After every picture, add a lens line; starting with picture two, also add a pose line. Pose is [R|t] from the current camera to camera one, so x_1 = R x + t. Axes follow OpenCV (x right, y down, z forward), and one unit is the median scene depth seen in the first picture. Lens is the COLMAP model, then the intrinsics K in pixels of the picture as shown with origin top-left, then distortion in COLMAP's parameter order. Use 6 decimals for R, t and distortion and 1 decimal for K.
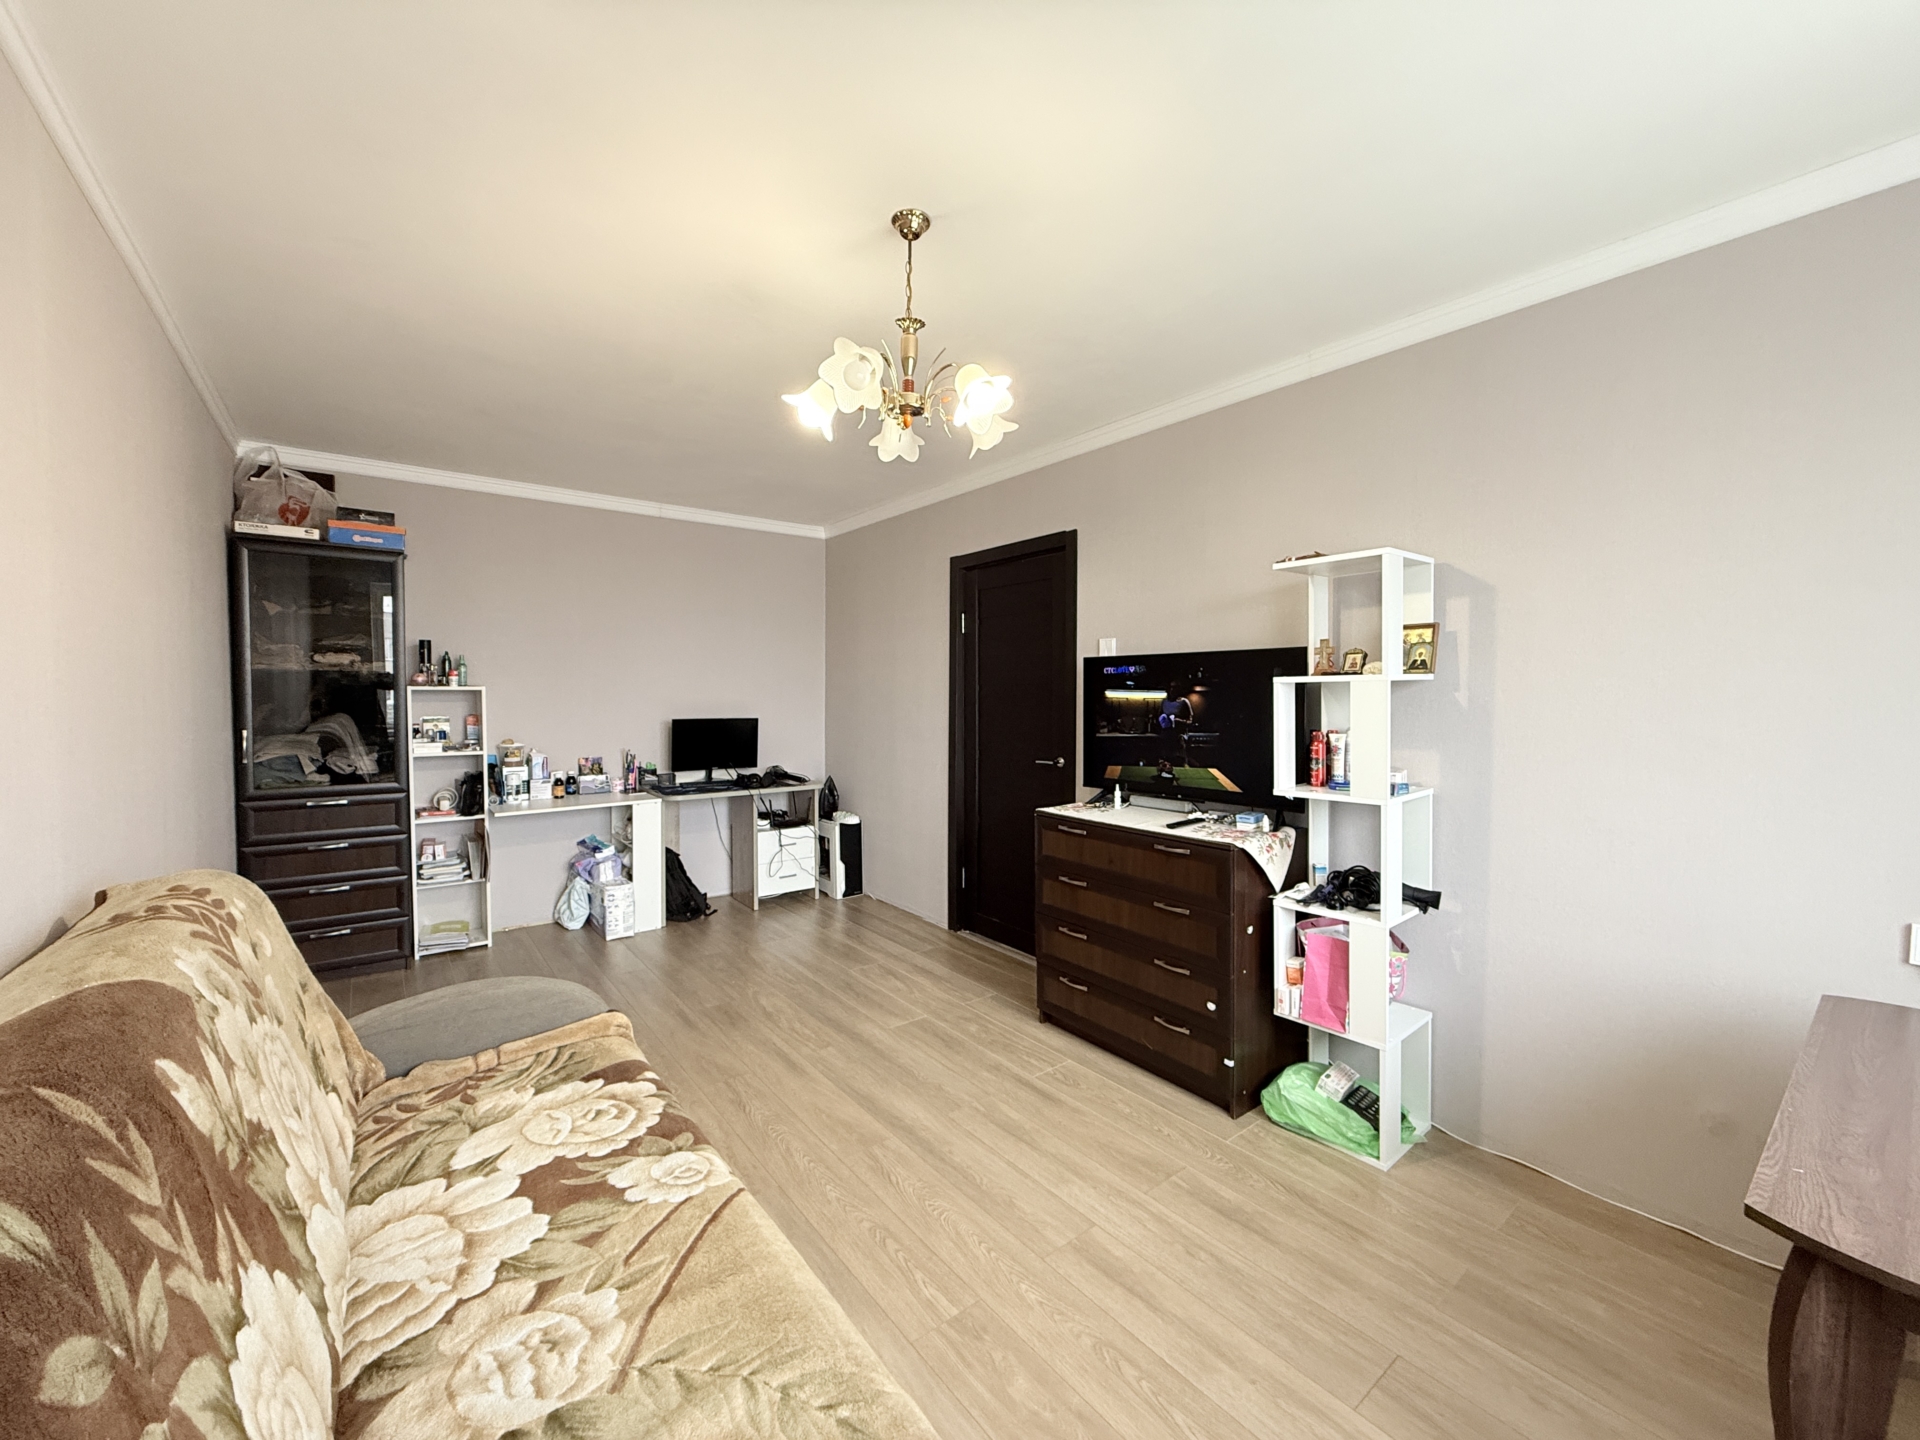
lens RADIAL K [[760.0, 0, 952.2], [0, 760.0, 720.6], [0, 0, 1]] dist [0.000548, -0.000050]
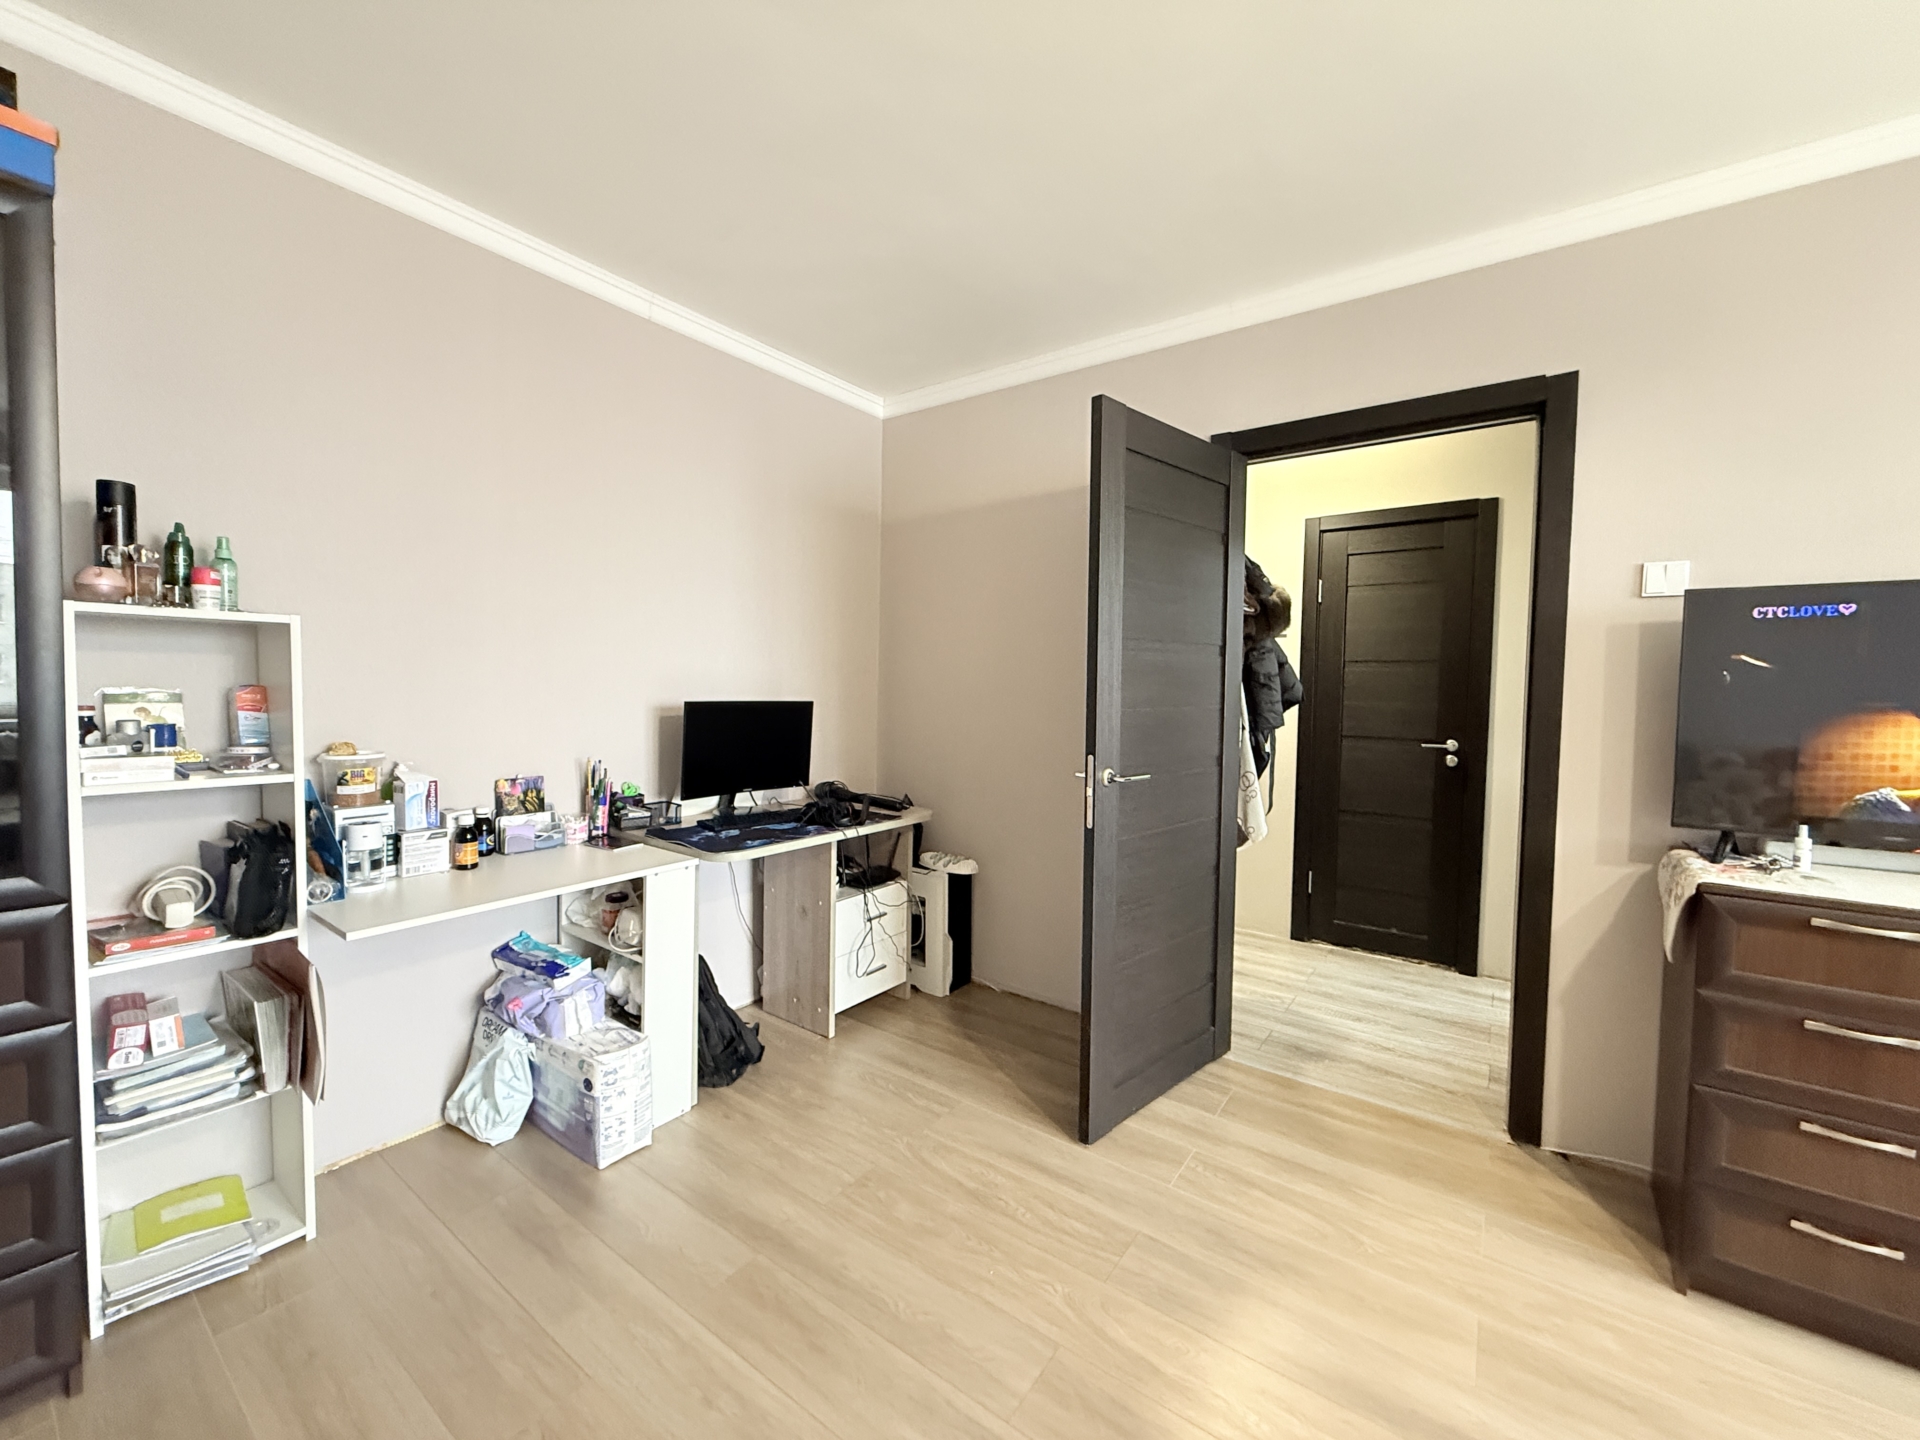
lens RADIAL K [[760.0, 0, 952.2], [0, 760.0, 720.6], [0, 0, 1]] dist [0.000548, -0.000050]
pose [[0.959699, 0.000576, 0.281029, -0.371352], [-0.004042, 0.999923, 0.011754, 0.004795], [-0.281000, -0.012416, 0.959627, 0.481786]]
